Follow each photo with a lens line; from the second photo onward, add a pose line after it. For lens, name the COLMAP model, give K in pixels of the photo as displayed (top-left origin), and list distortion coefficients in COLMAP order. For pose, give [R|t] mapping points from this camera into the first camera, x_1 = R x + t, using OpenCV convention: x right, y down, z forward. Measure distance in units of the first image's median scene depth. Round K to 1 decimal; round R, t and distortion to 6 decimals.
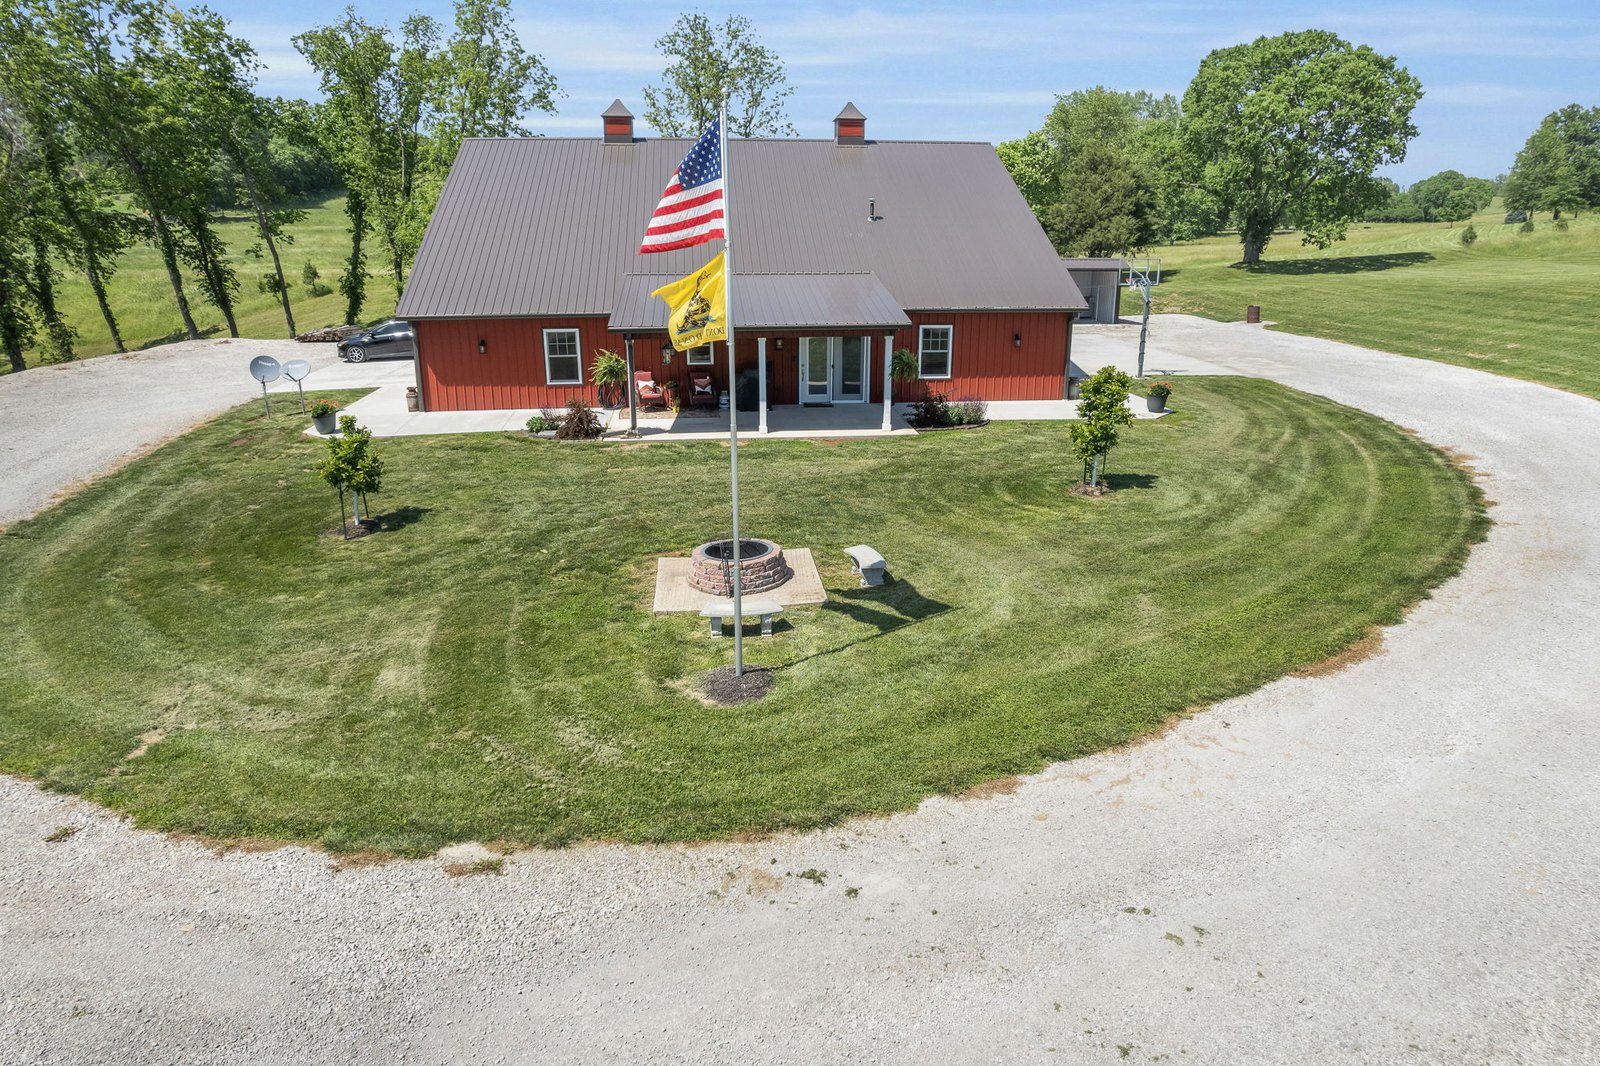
lens RADIAL K [[881.4, 0, 800.0], [0, 881.4, 533.0], [0, 0, 1]] dist [0.001392, 0.000374]
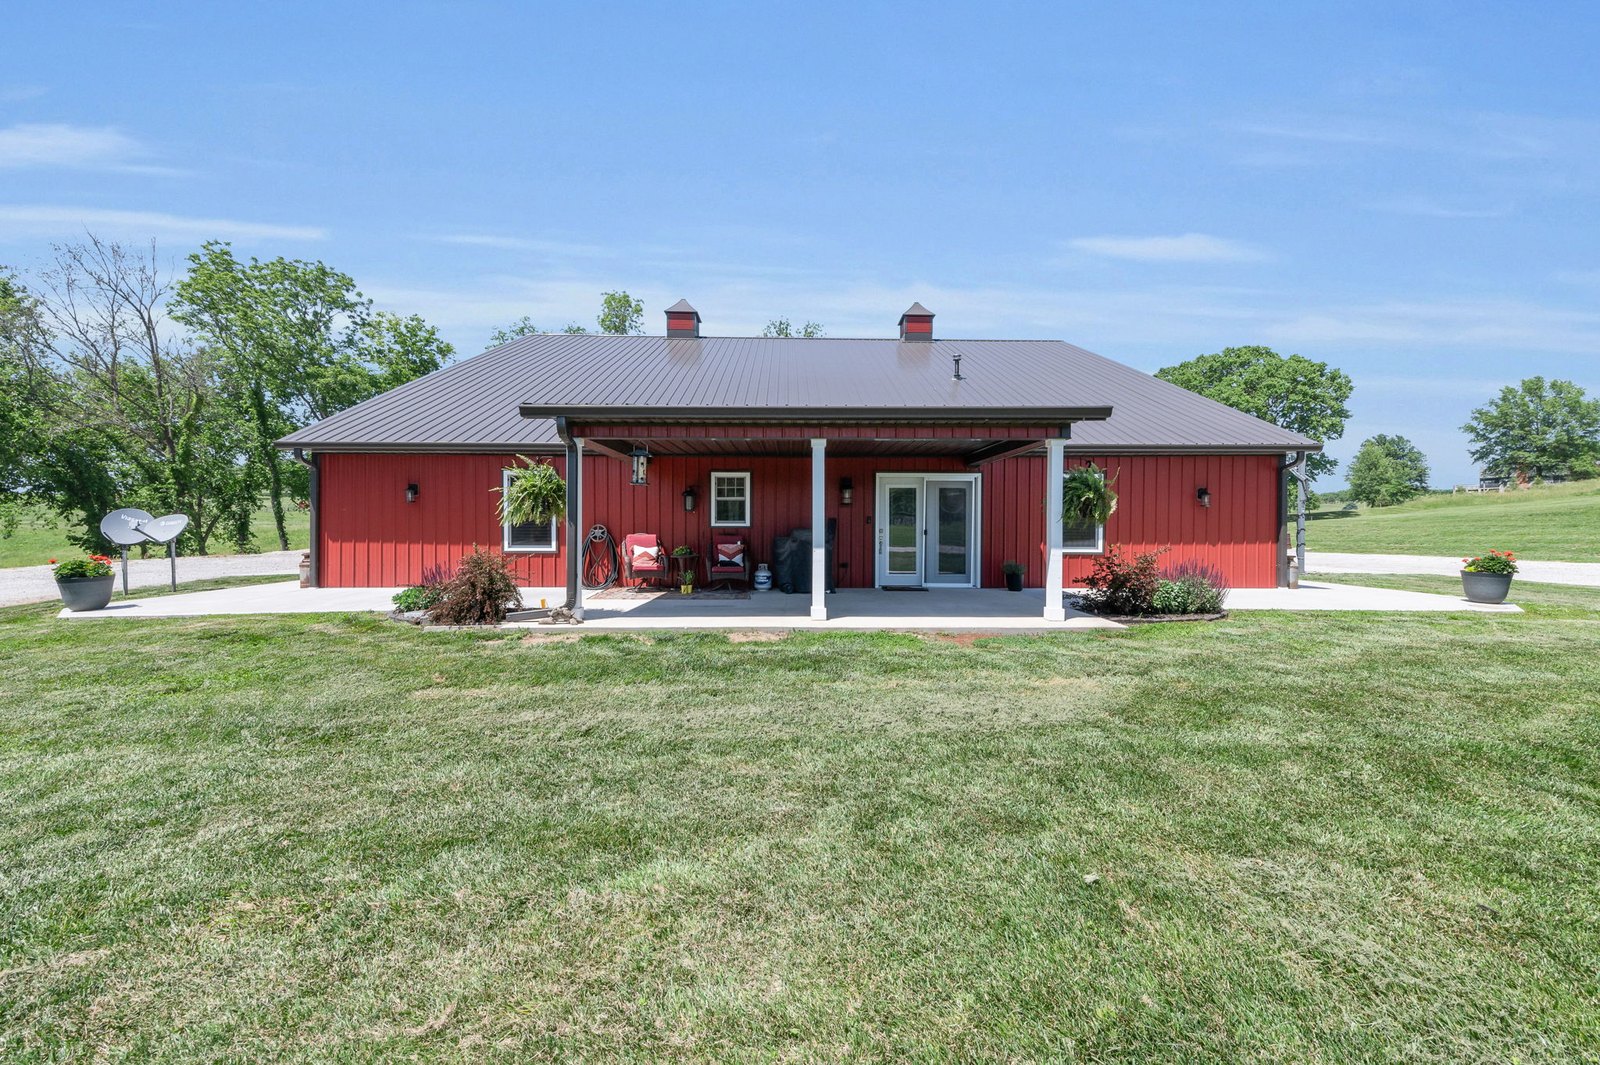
lens RADIAL K [[568.5, 0, 800.0], [0, 568.5, 532.5], [0, 0, 1]] dist [0.013902, 0.000021]
pose [[0.996033, 0.000558, -0.088986, -0.020295], [-0.028371, 0.949786, -0.311610, -0.051593], [0.084344, 0.312899, 0.946034, 0.600704]]
